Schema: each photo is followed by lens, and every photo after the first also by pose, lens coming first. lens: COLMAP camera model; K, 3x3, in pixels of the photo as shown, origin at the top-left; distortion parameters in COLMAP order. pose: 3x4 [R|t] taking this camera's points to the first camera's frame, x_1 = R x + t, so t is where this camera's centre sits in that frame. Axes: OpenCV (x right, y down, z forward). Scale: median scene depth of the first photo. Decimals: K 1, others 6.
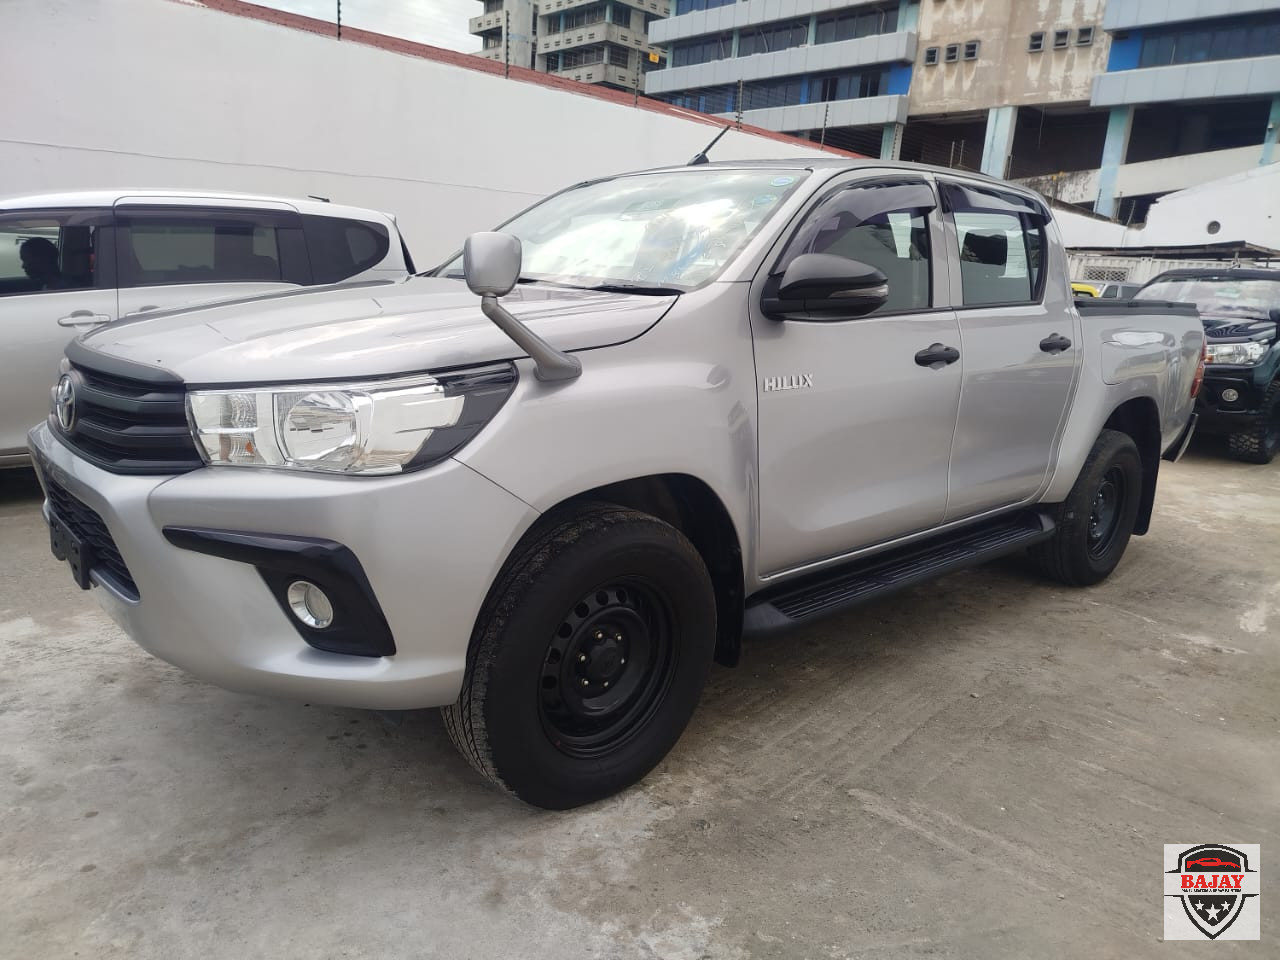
lens RADIAL K [[916.0, 0, 640.0], [0, 916.0, 480.0], [0, 0, 1]] dist [0.001601, -0.005694]
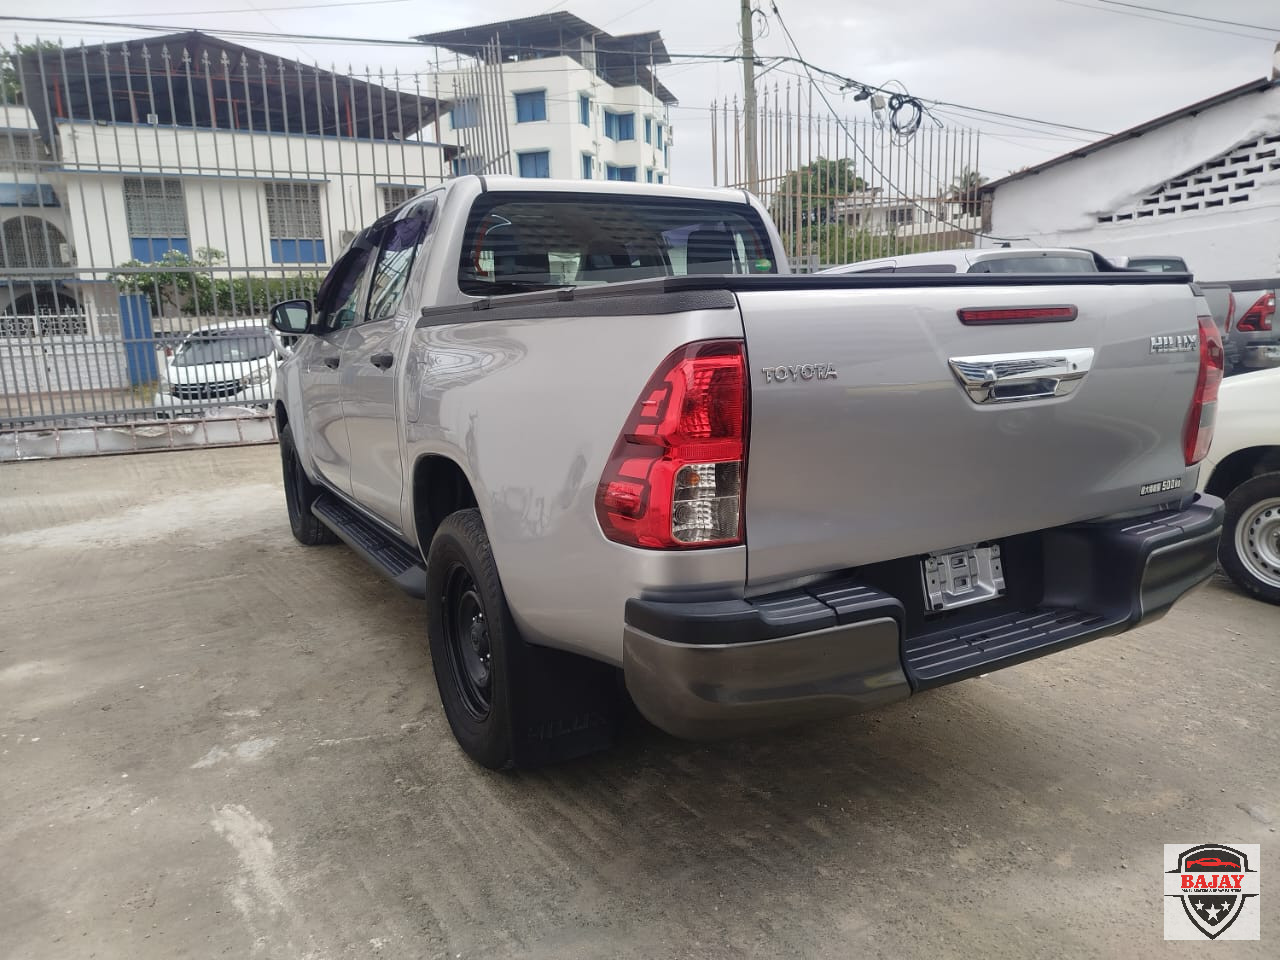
lens RADIAL K [[916.0, 0, 640.0], [0, 916.0, 480.0], [0, 0, 1]] dist [0.001601, -0.005694]
pose [[-0.243052, 0.125957, -0.961801, 1.329524], [-0.182564, 0.967874, 0.172887, -0.247716], [0.952678, 0.217611, -0.212249, 1.530475]]
